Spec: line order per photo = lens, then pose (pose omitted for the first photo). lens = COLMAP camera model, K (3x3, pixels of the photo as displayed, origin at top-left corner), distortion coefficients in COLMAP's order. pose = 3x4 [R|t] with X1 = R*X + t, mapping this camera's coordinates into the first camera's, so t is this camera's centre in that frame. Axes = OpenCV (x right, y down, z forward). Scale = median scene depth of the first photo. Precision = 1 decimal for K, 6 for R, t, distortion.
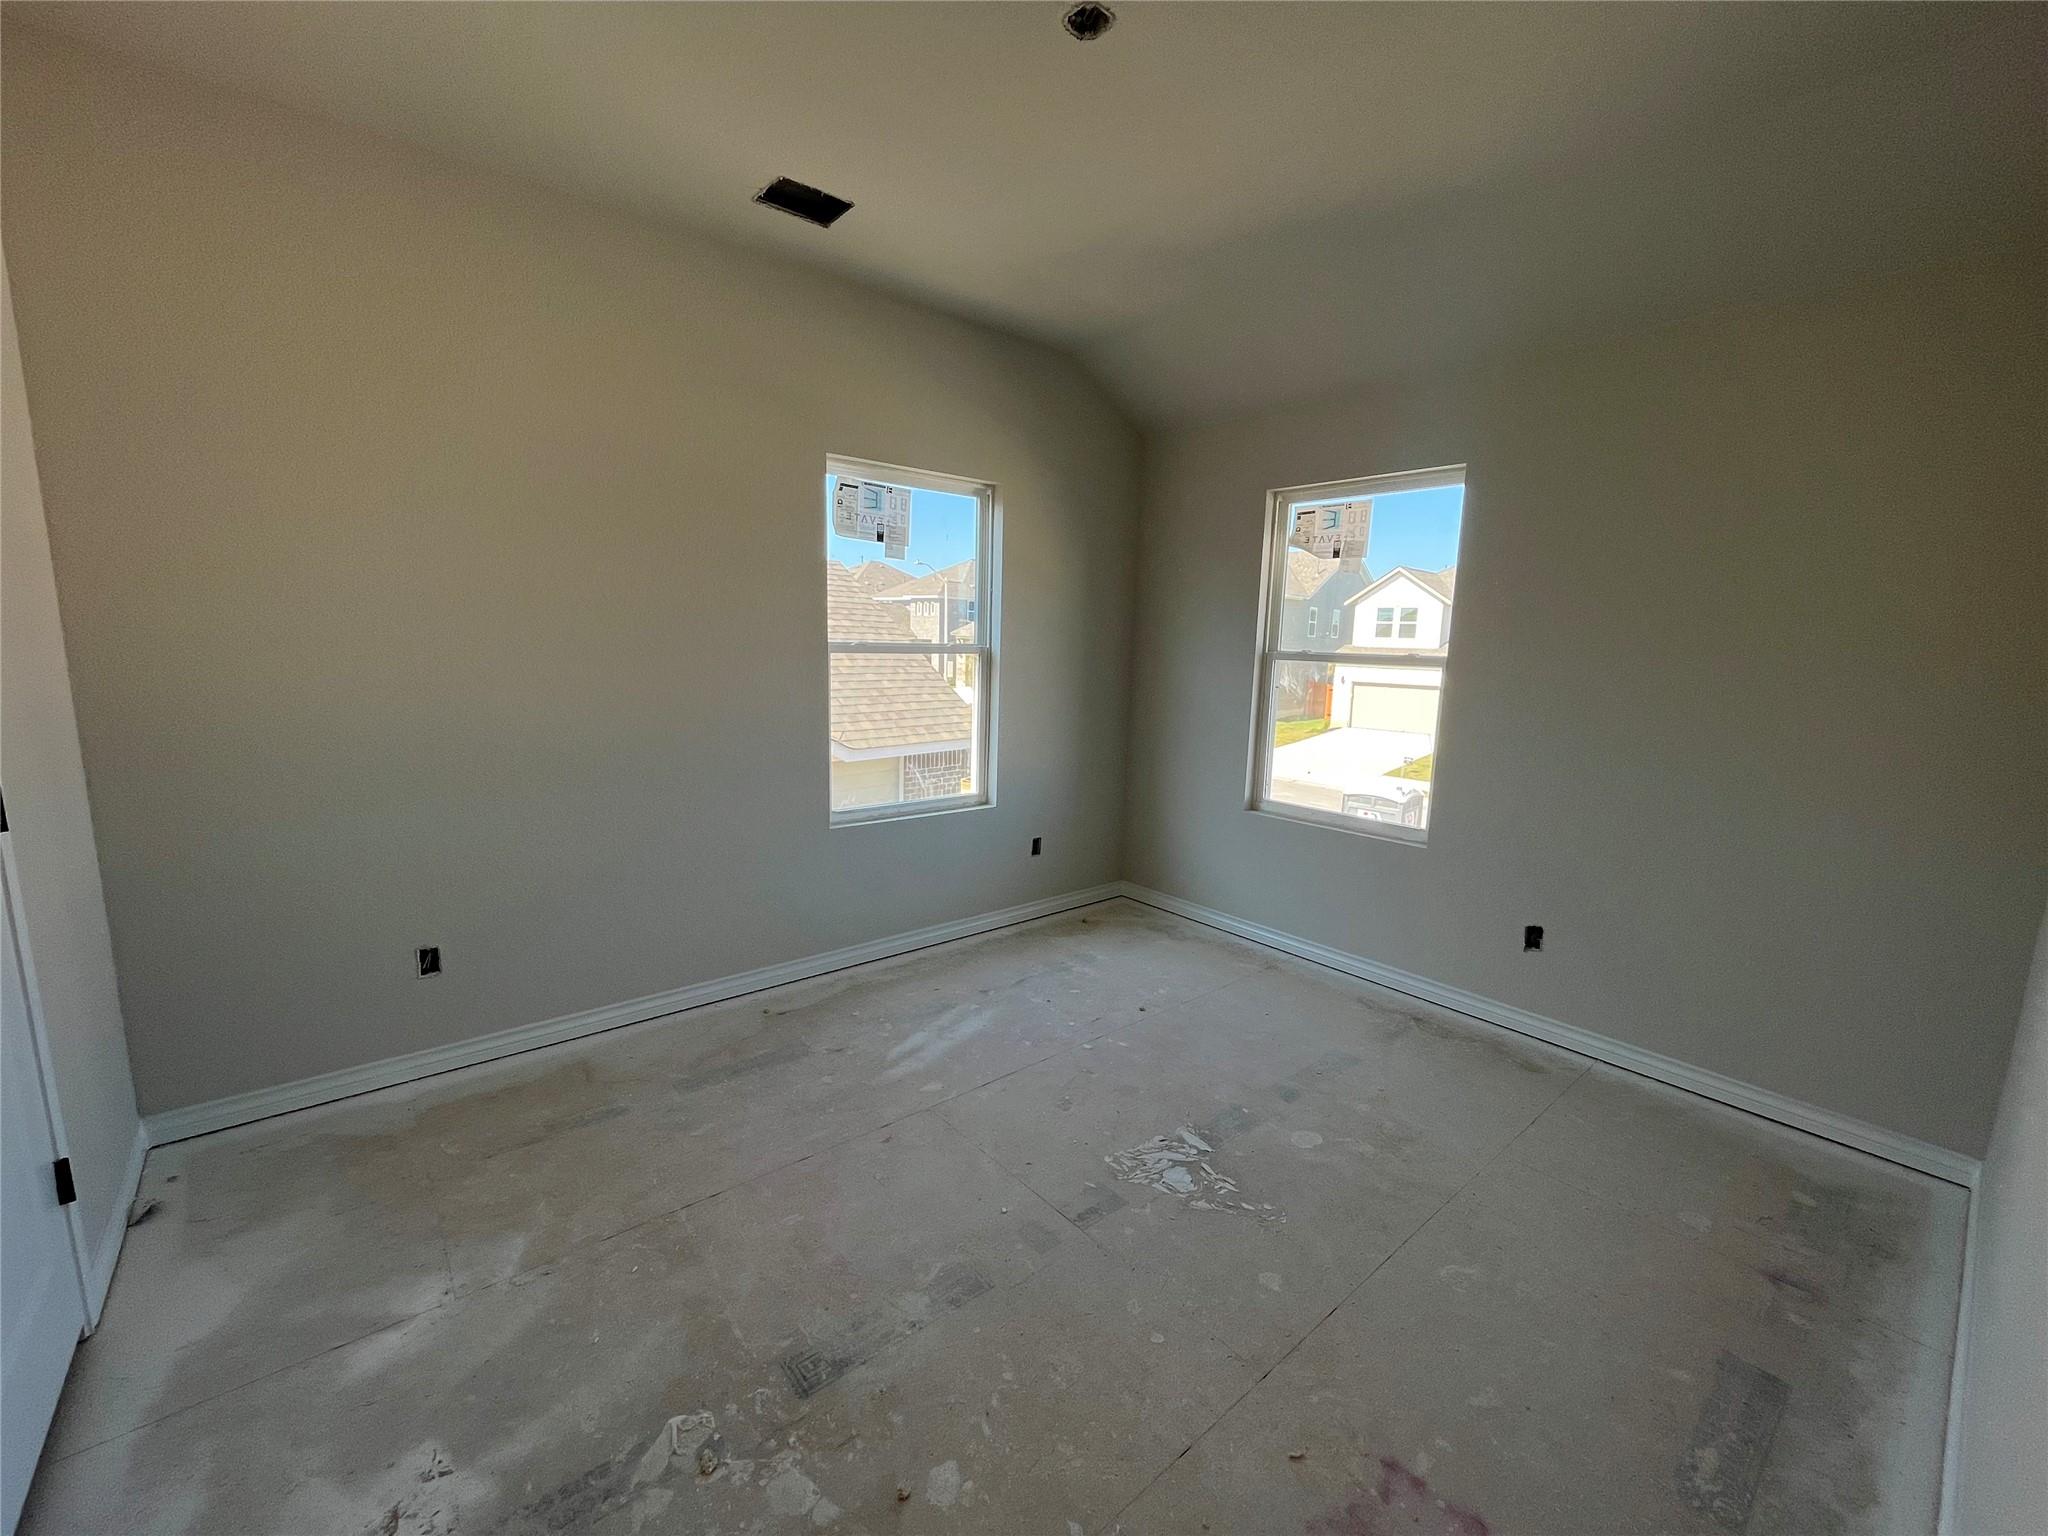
lens RADIAL K [[837.9, 0, 1019.7], [0, 837.9, 768.9], [0, 0, 1]] dist [-0.000784, -0.000856]
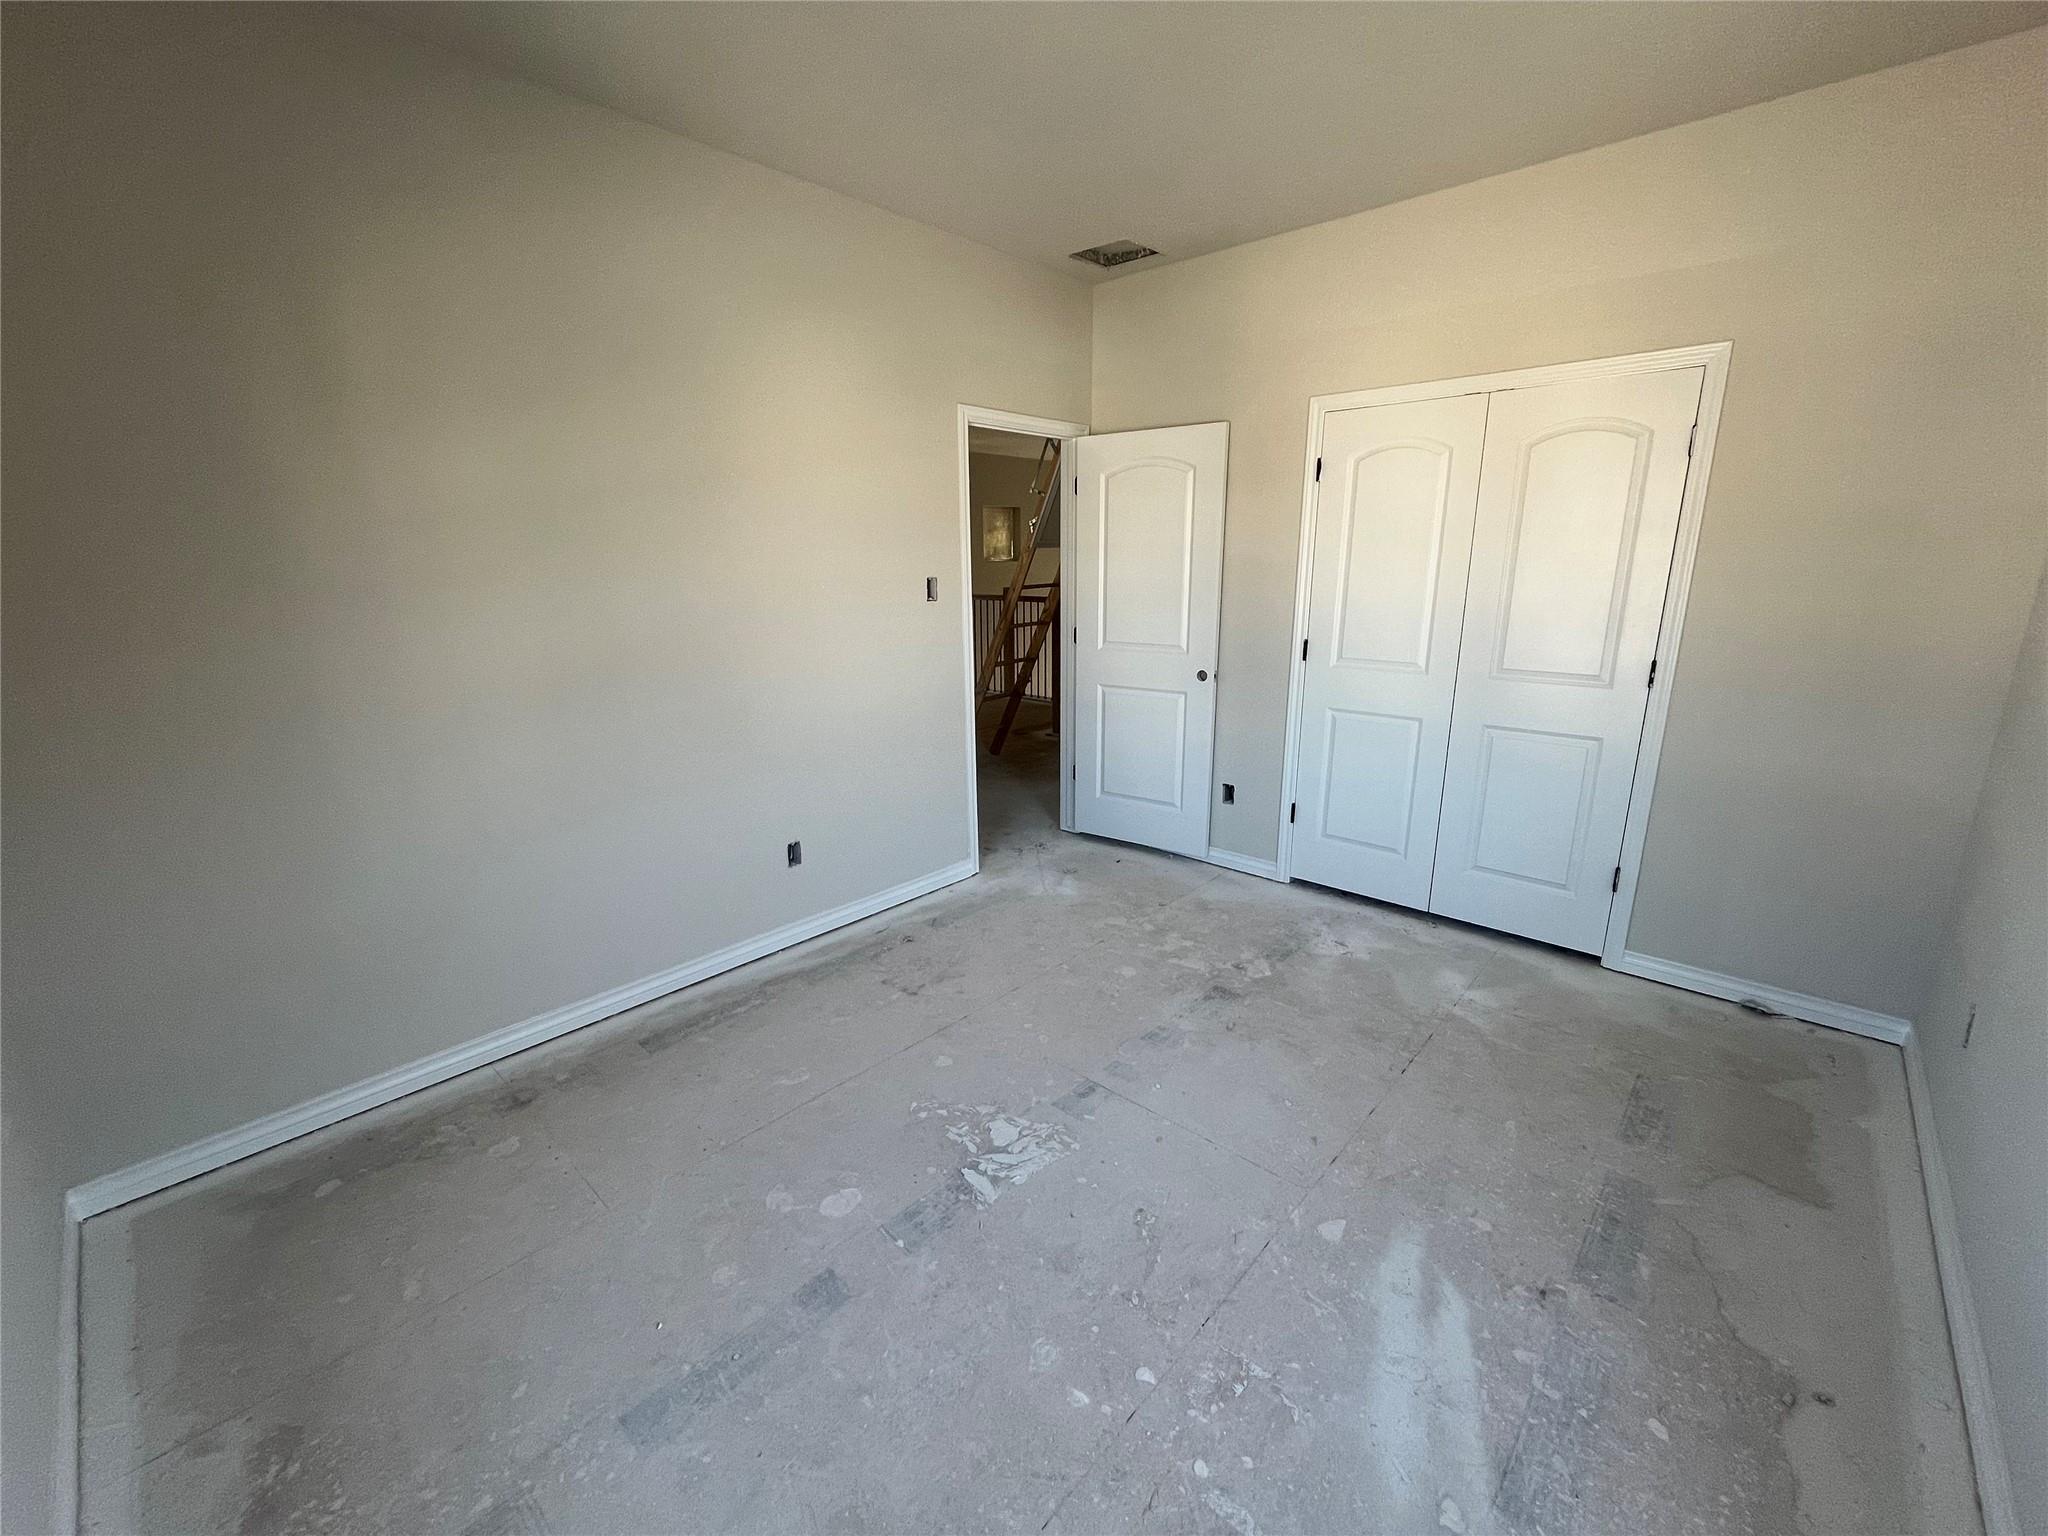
lens RADIAL K [[837.9, 0, 1019.7], [0, 837.9, 768.9], [0, 0, 1]] dist [-0.000784, -0.000856]
pose [[-0.991534, 0.016208, -0.128834, 0.294837], [-0.036117, 0.918602, 0.393531, -0.300589], [0.124725, 0.394852, -0.910239, 1.755657]]
